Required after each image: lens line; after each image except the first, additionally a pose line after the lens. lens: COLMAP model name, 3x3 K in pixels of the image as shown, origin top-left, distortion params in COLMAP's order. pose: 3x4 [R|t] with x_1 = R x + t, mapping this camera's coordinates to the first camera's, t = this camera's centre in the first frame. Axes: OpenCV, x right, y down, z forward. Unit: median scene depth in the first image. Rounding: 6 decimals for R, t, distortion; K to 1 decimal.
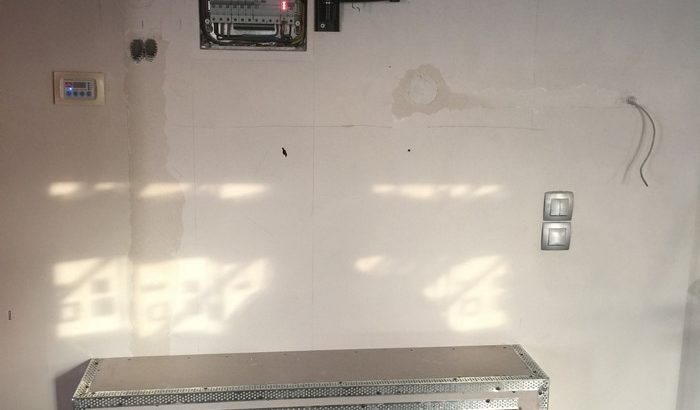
lens RADIAL K [[819.1, 0, 353.1], [0, 819.1, 200.7], [0, 0, 1]] dist [0.067562, 0.000000]
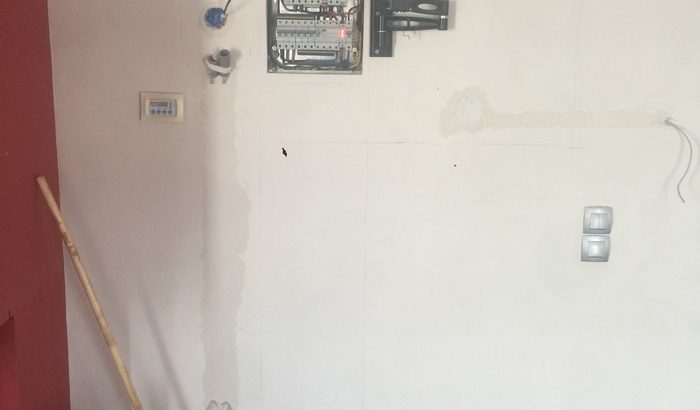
lens RADIAL K [[819.1, 0, 351.7], [0, 819.1, 201.3], [0, 0, 1]] dist [0.067562, 0.000000]
pose [[0.994546, 0.019151, -0.102523, 0.046073], [-0.020838, 0.999664, -0.015406, 0.005671], [0.102193, 0.017458, 0.994611, -0.096984]]
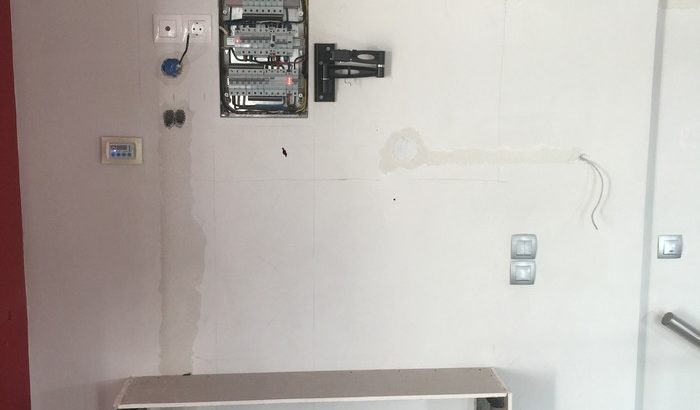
lens RADIAL K [[819.1, 0, 354.2], [0, 819.1, 200.4], [0, 0, 1]] dist [0.067562, 0.000000]
pose [[0.999529, -0.004070, -0.030404, 0.047605], [0.002112, 0.997938, -0.064153, 0.016528], [0.030602, 0.064059, 0.997477, -0.193943]]
